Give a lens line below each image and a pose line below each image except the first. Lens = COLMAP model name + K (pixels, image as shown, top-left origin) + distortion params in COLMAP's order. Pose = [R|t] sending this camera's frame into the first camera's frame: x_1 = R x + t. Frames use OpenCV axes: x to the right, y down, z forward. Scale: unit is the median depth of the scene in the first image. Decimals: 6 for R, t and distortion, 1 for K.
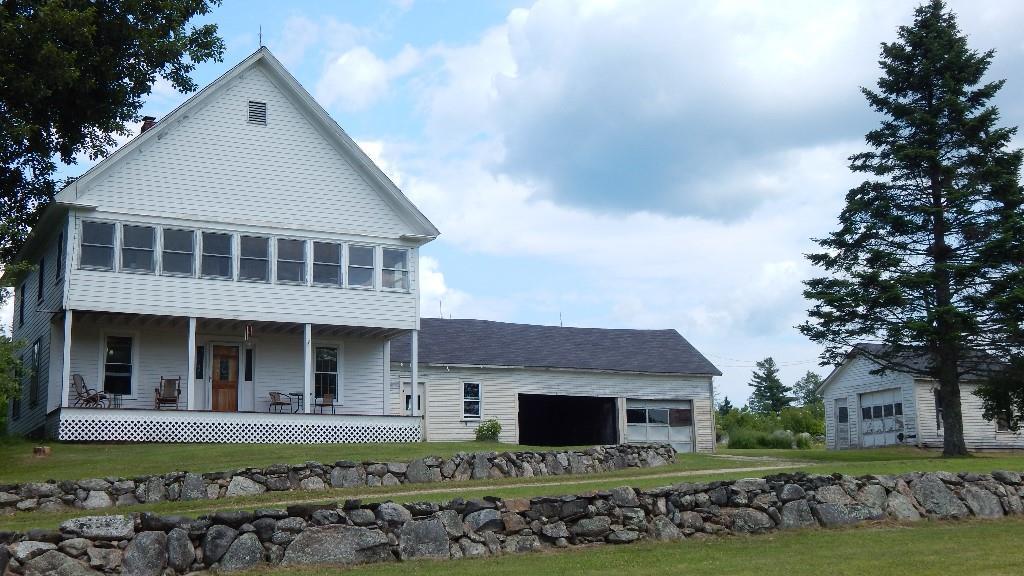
lens RADIAL K [[1291.4, 0, 512.0], [0, 1291.4, 288.0], [0, 0, 1]] dist [0.006486, 0.006616]
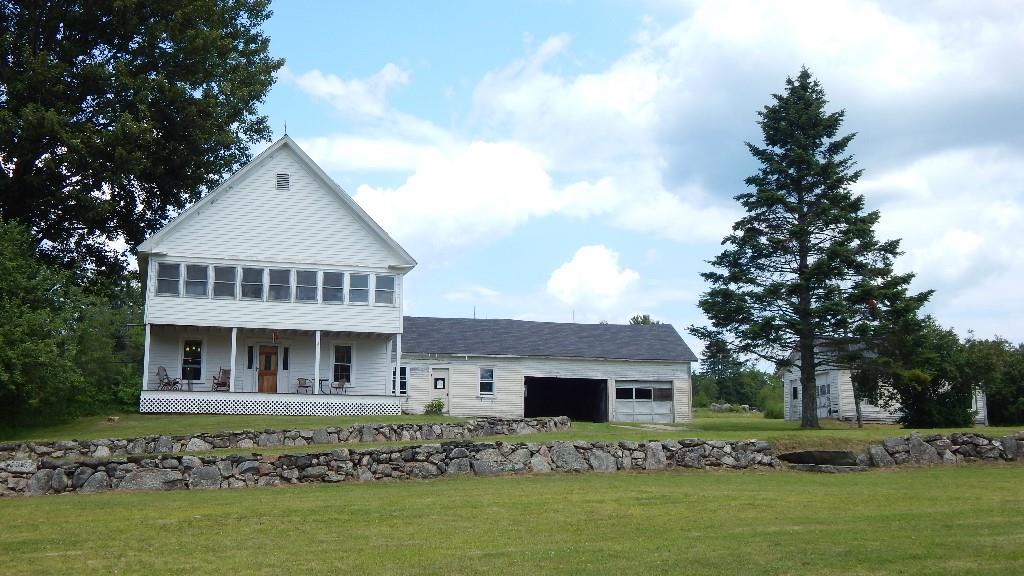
lens RADIAL K [[1146.2, 0, 516.0], [0, 1146.2, 287.5], [0, 0, 1]] dist [0.004157, -0.012101]
pose [[0.982821, -0.012654, -0.184128, 0.292708], [0.015473, 0.999784, 0.013878, -0.034139], [0.183912, -0.016489, 0.982804, -0.196570]]
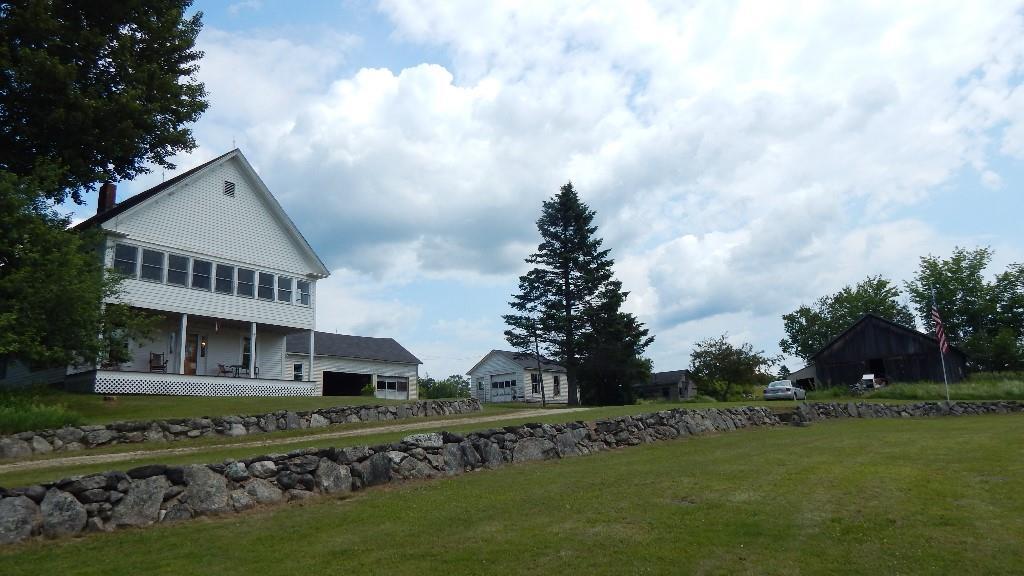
lens RADIAL K [[673.1, 0, 520.9], [0, 673.1, 288.4], [0, 0, 1]] dist [-0.005805, -0.005883]
pose [[0.880601, 0.081654, 0.466769, -0.265687], [-0.057363, 0.996167, -0.066043, 0.022231], [-0.470373, 0.031382, 0.881910, 0.103477]]
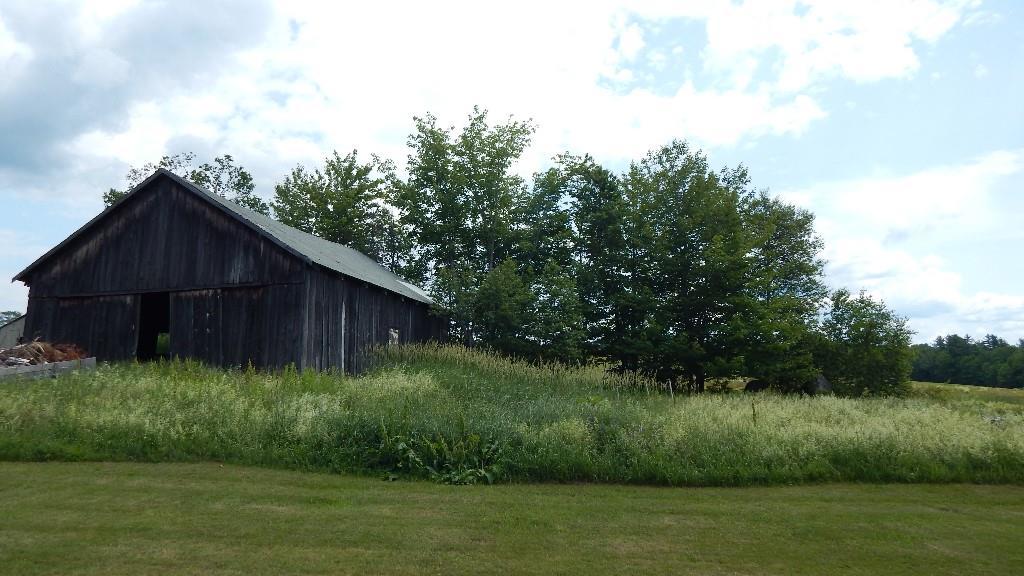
lens RADIAL K [[673.1, 0, 520.9], [0, 673.1, 288.4], [0, 0, 1]] dist [-0.005805, -0.005883]
pose [[0.585440, 0.119895, 0.801801, 0.967877], [-0.138466, 0.989260, -0.046825, 0.014776], [-0.798804, -0.083609, 0.595754, 0.514581]]
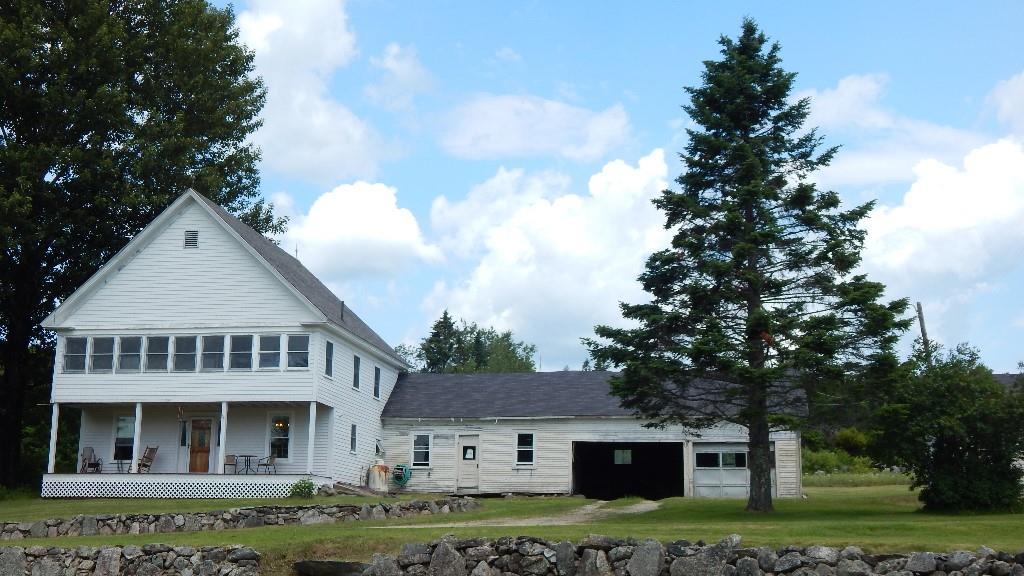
lens RADIAL K [[1305.1, 0, 501.3], [0, 1305.1, 283.3], [0, 0, 1]] dist [0.005242, 0.010916]
pose [[0.796506, -0.091765, -0.597627, 0.848570], [0.084541, 0.995609, -0.040199, -0.013856], [0.598691, -0.018505, 0.800766, 0.145855]]
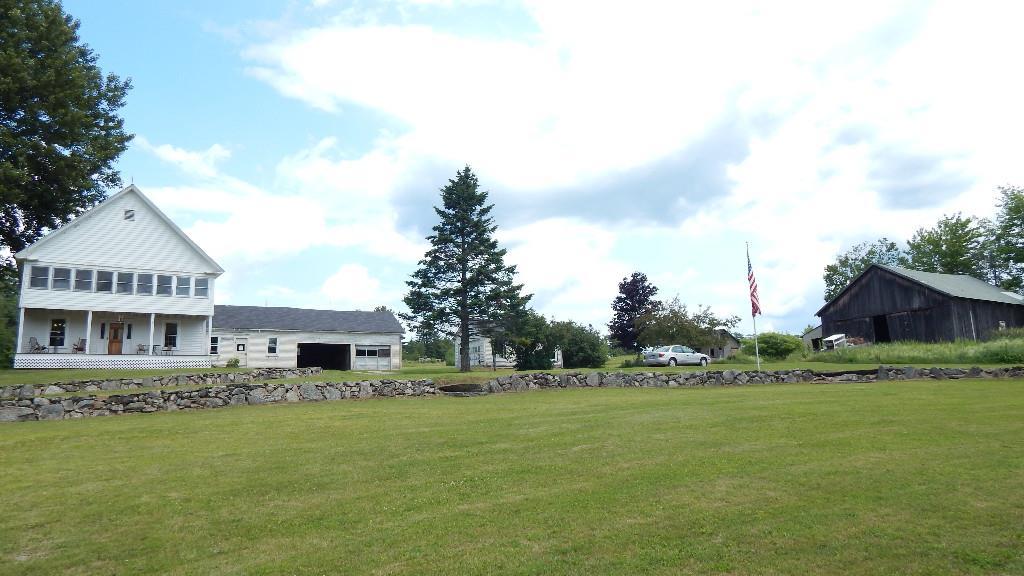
lens RADIAL K [[673.1, 0, 520.9], [0, 673.1, 288.4], [0, 0, 1]] dist [-0.005805, -0.005883]
pose [[0.992251, 0.006625, 0.124075, 0.320173], [-0.008225, 0.999889, 0.012388, -0.033559], [-0.123979, -0.013312, 0.992196, -0.194708]]
